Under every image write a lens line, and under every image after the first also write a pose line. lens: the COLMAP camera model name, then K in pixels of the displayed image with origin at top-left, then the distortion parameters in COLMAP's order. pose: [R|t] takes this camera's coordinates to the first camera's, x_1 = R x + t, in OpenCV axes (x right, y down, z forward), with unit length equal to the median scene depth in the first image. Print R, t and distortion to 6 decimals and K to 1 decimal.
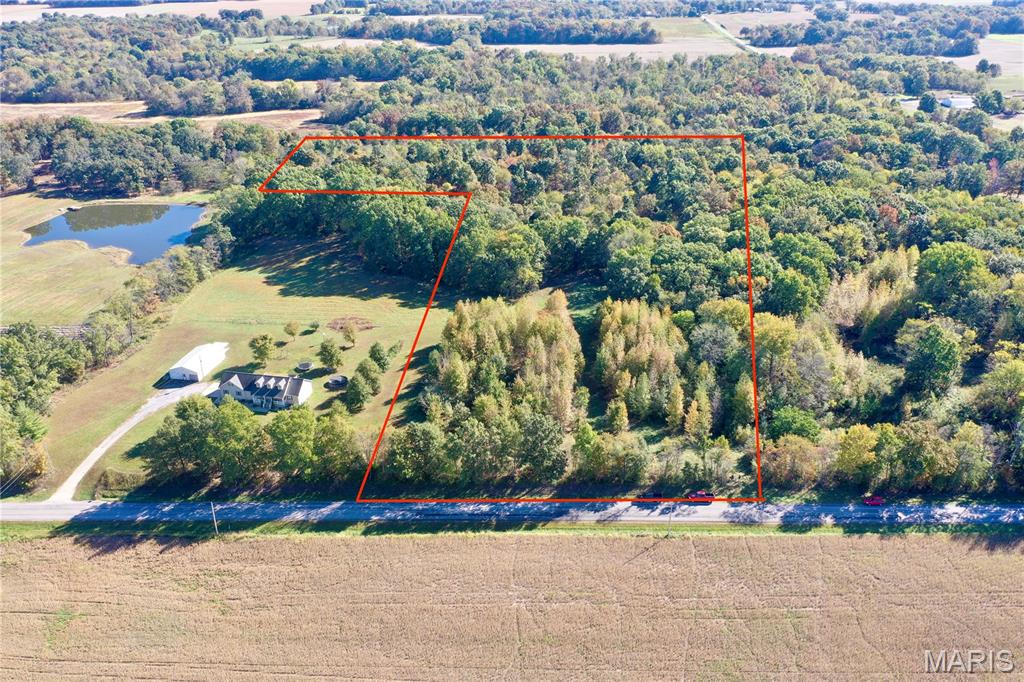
lens RADIAL K [[791.7, 0, 511.9], [0, 791.7, 333.8], [0, 0, 1]] dist [-0.020402, -0.006525]
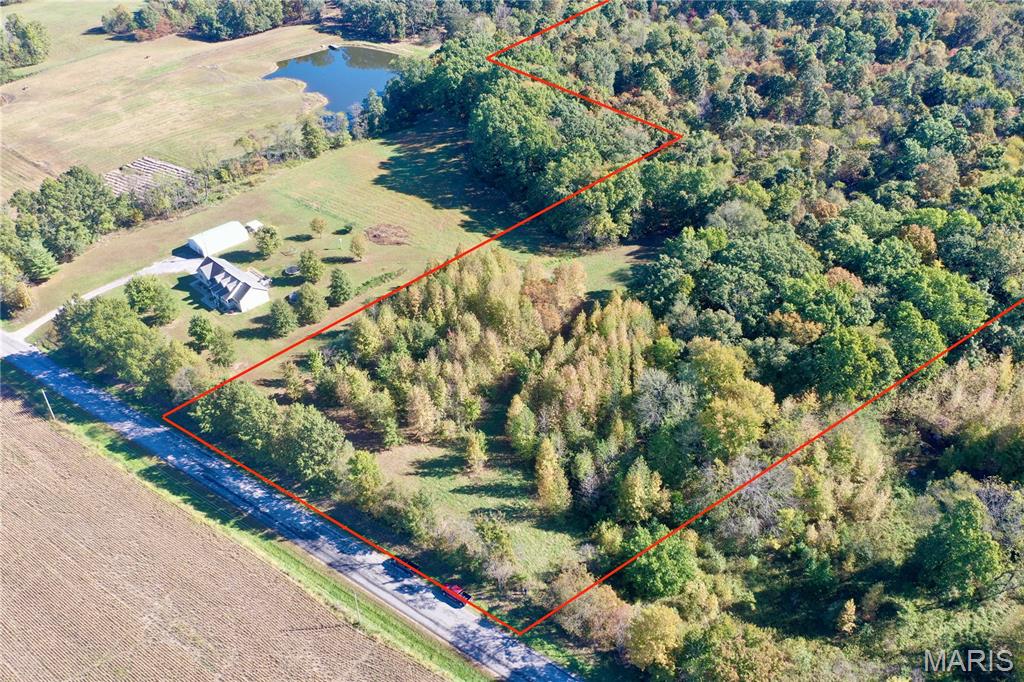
lens RADIAL K [[791.7, 0, 511.6], [0, 791.7, 335.3], [0, 0, 1]] dist [-0.020402, -0.006525]
pose [[0.841848, 0.309904, -0.441874, 0.416727], [-0.224955, 0.945688, 0.234669, -0.171133], [0.490599, -0.098154, 0.865840, 0.290638]]
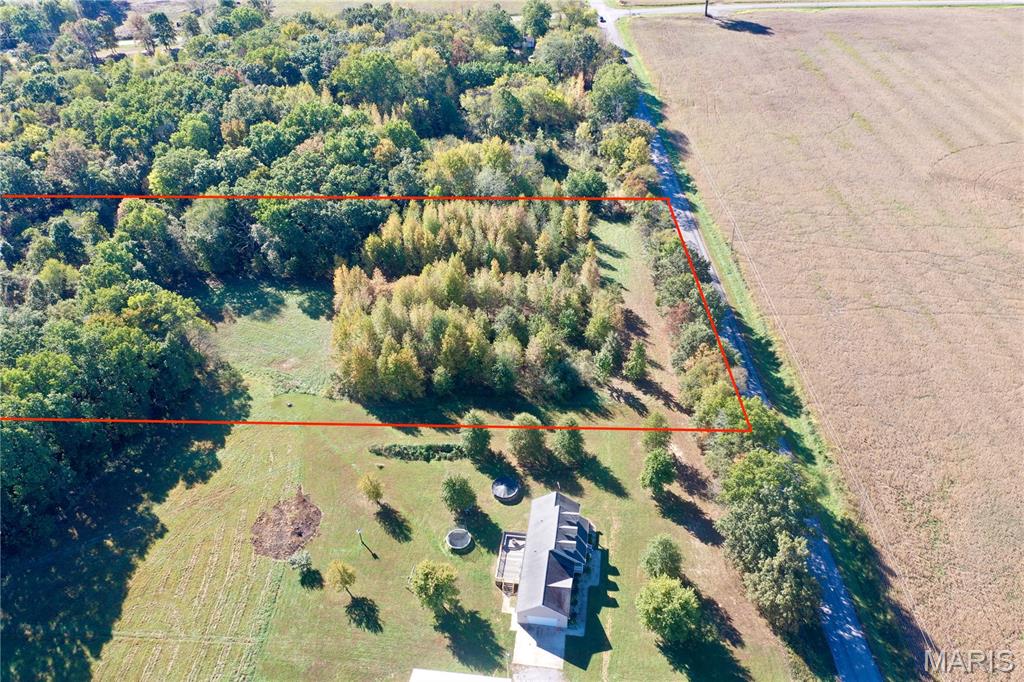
lens RADIAL K [[791.7, 0, 504.0], [0, 791.7, 342.9], [0, 0, 1]] dist [-0.020402, -0.006525]
pose [[-0.060932, -0.595202, 0.801263, -0.669589], [0.461267, 0.695103, 0.551421, -0.388621], [-0.885167, 0.403195, 0.232193, 0.772179]]
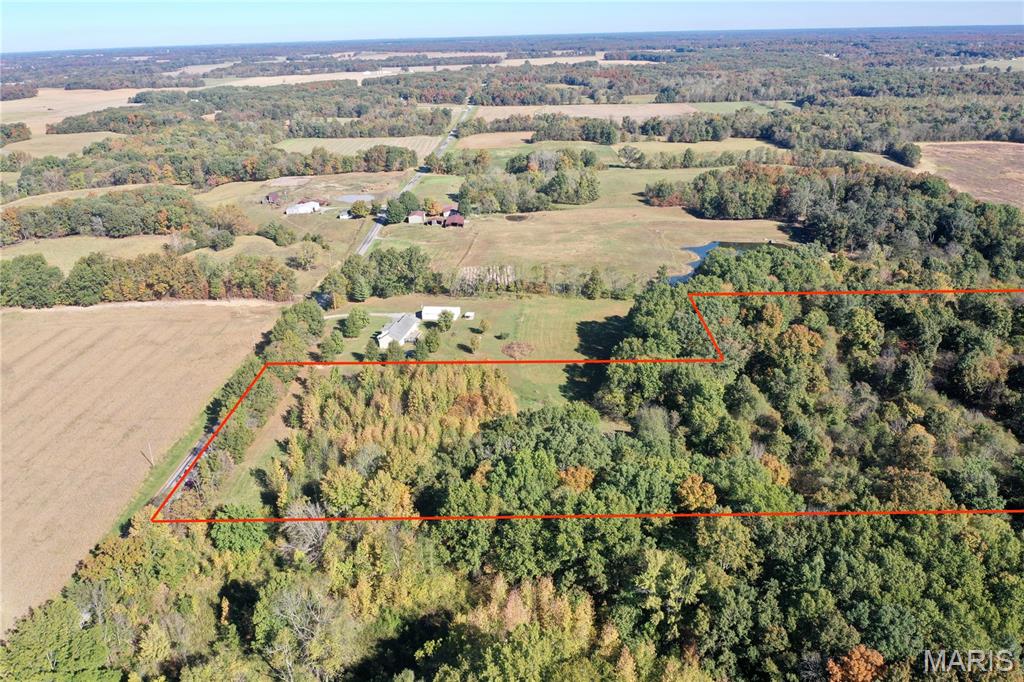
lens RADIAL K [[791.7, 0, 513.8], [0, 791.7, 334.4], [0, 0, 1]] dist [-0.020402, -0.006525]
pose [[0.036036, 0.367278, -0.929413, 1.020524], [-0.411351, 0.853028, 0.321144, -0.469039], [0.910765, 0.370742, 0.181820, 0.876407]]
